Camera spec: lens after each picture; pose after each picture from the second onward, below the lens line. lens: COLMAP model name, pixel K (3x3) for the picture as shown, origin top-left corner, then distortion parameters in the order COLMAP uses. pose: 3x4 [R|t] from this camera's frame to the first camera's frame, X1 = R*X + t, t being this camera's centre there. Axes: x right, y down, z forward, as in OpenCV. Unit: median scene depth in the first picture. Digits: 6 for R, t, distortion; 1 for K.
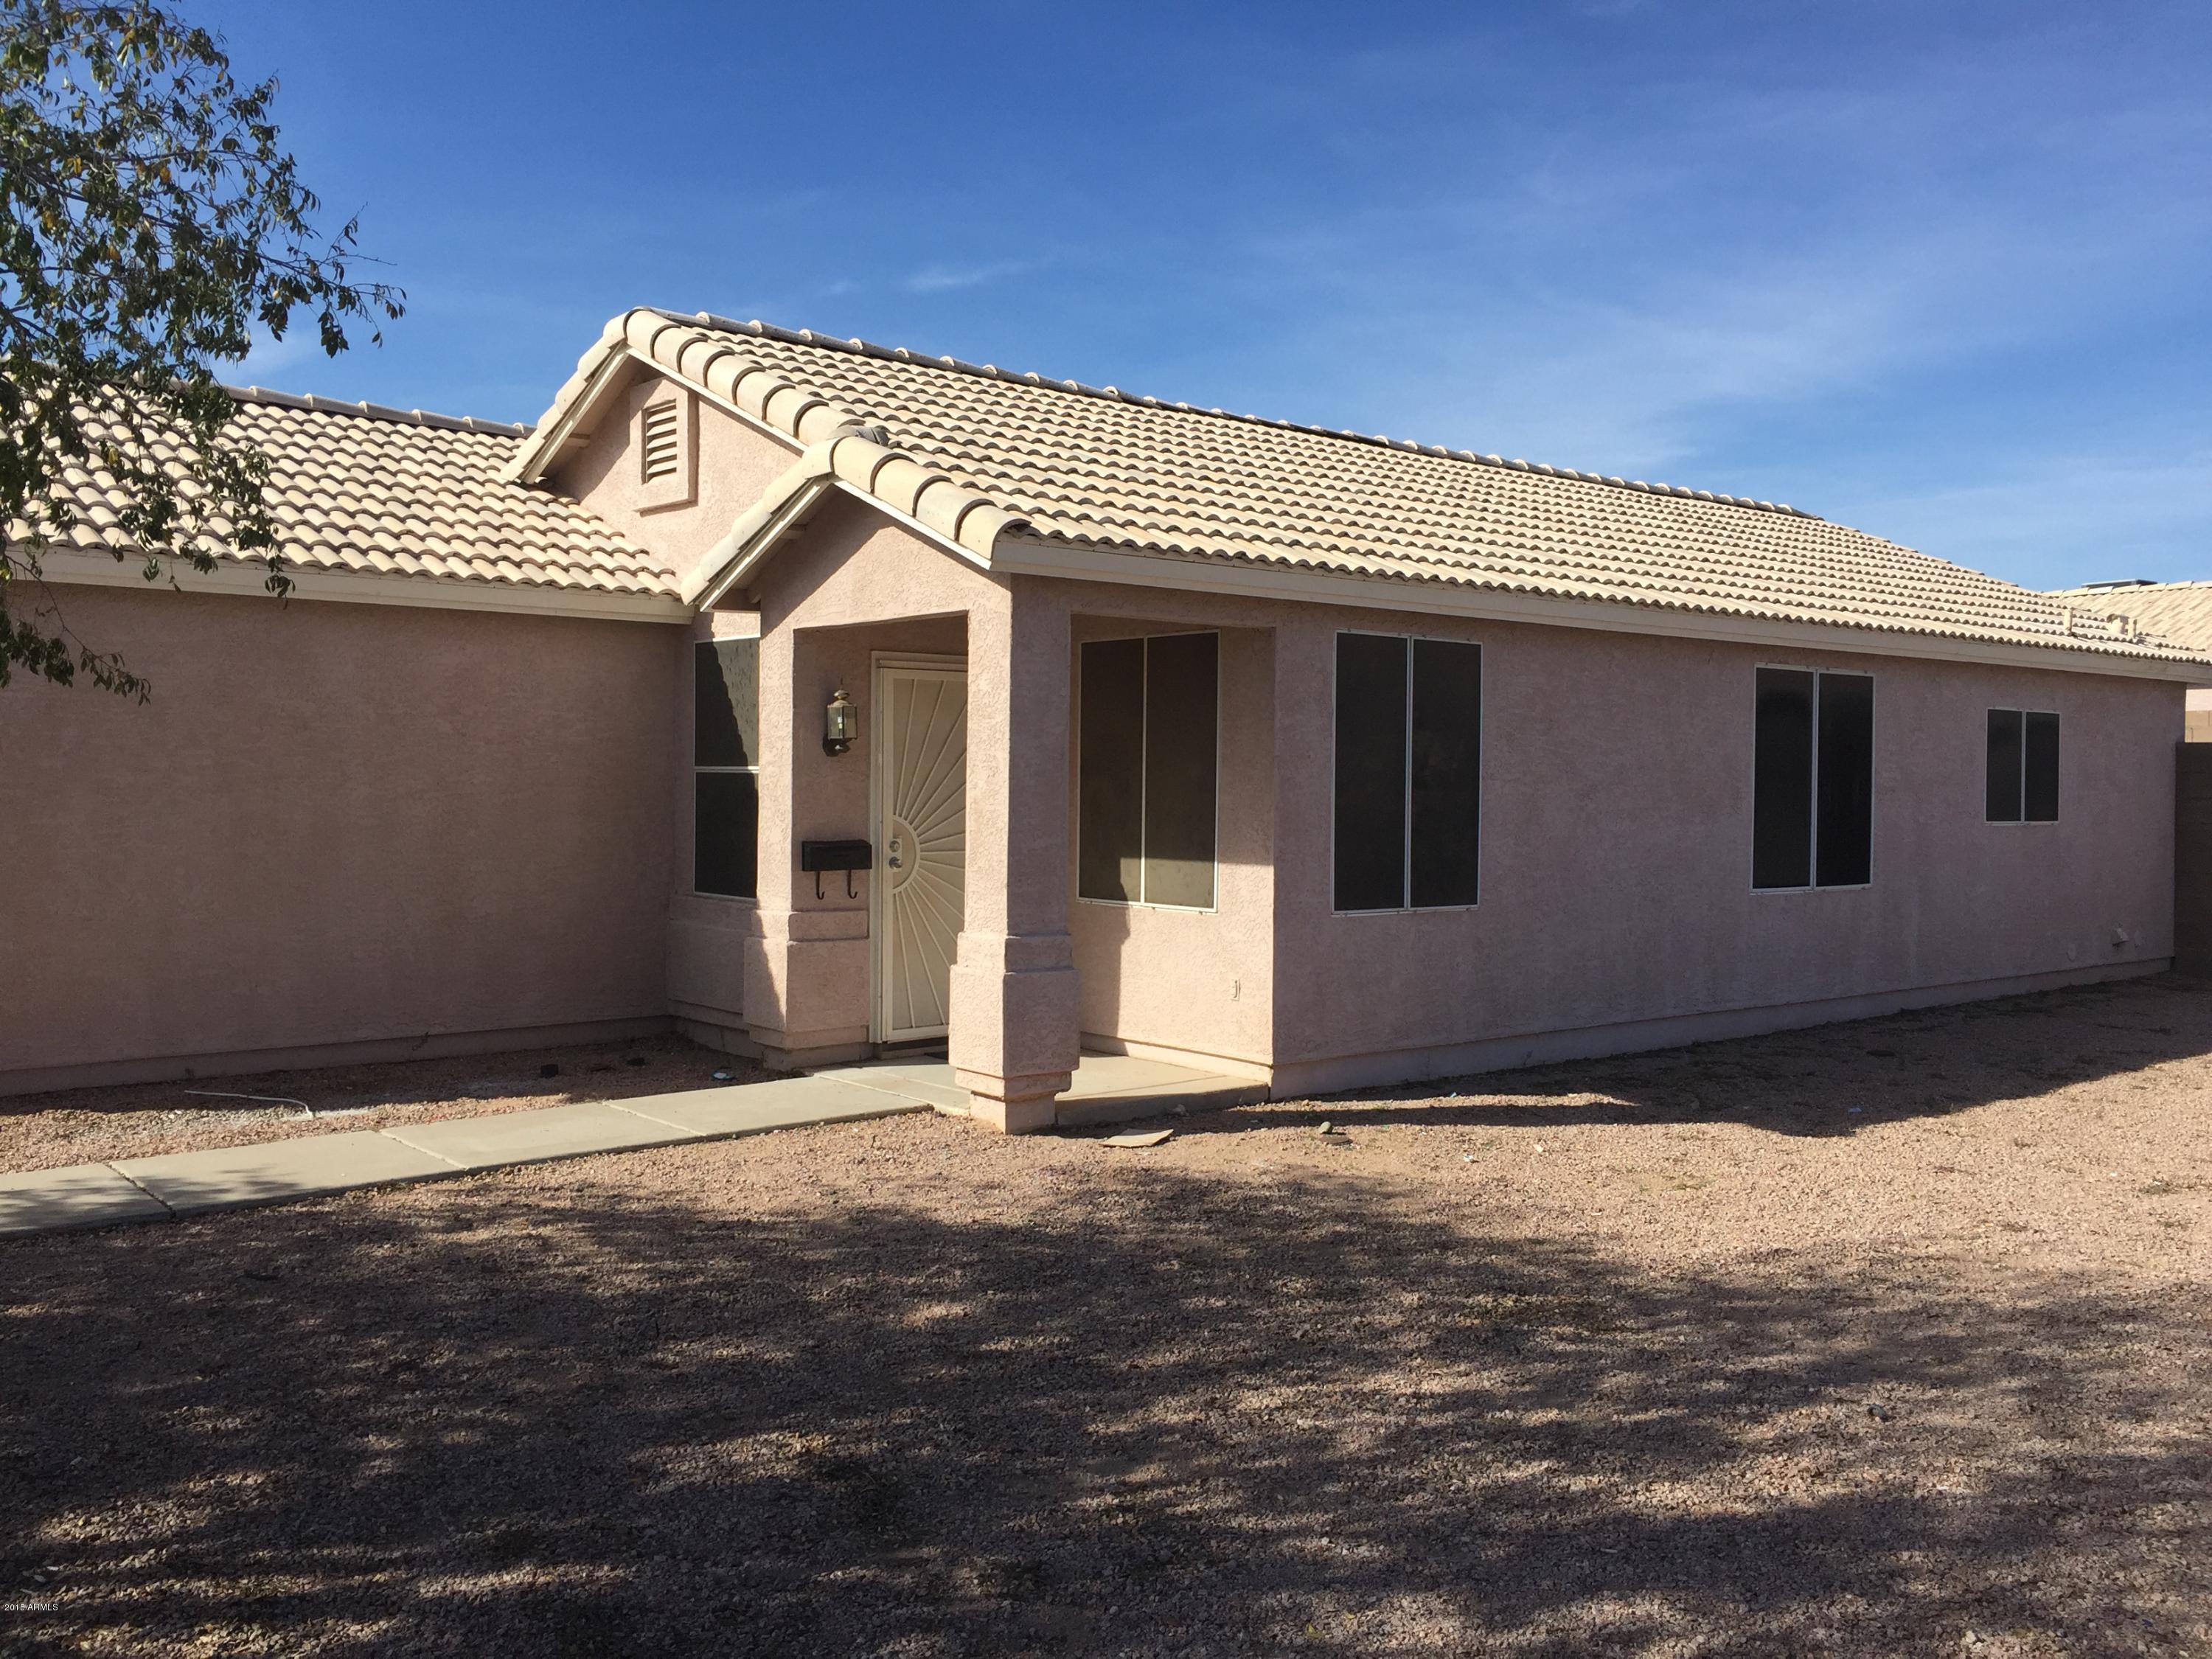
lens RADIAL K [[1904.5, 0, 1094.9], [0, 1904.5, 825.2], [0, 0, 1]] dist [0.065341, -0.086445]
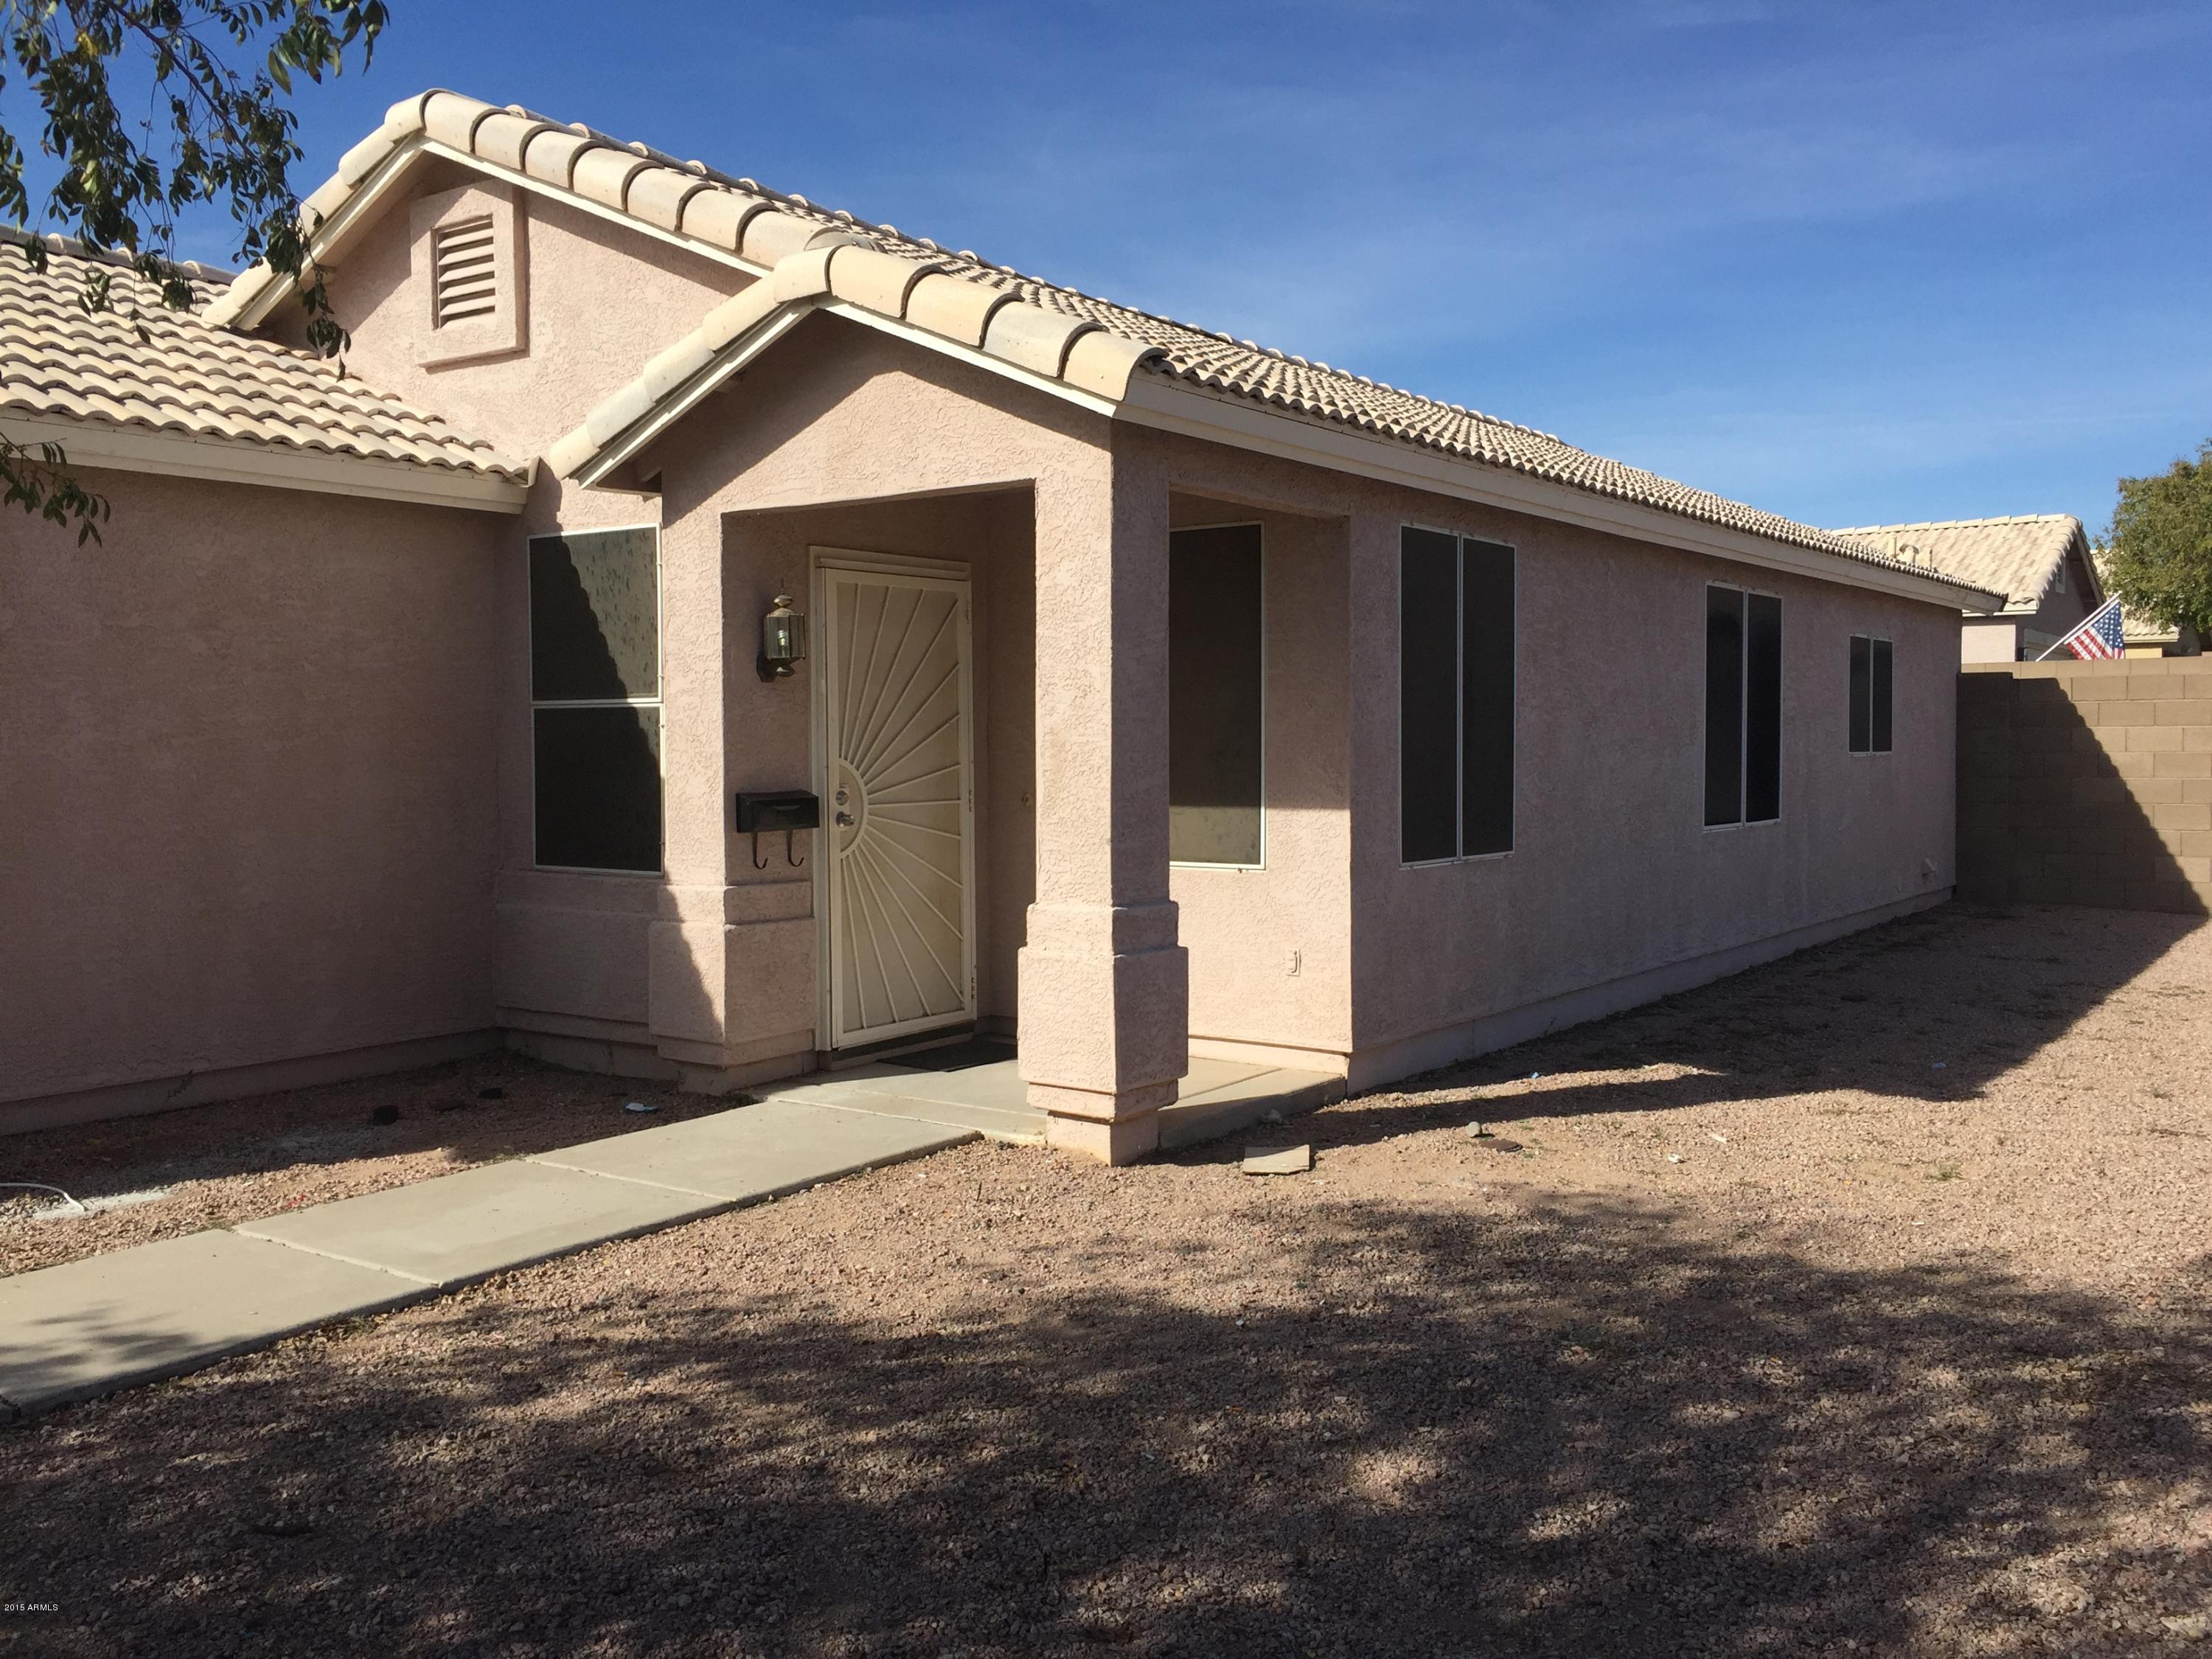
lens RADIAL K [[1904.5, 0, 1111.0], [0, 1904.5, 823.7], [0, 0, 1]] dist [0.065341, -0.086445]
pose [[0.967817, -0.025592, 0.250349, -0.205742], [0.020496, 0.999527, 0.022943, 0.006298], [-0.250818, -0.017074, 0.967884, 0.230677]]
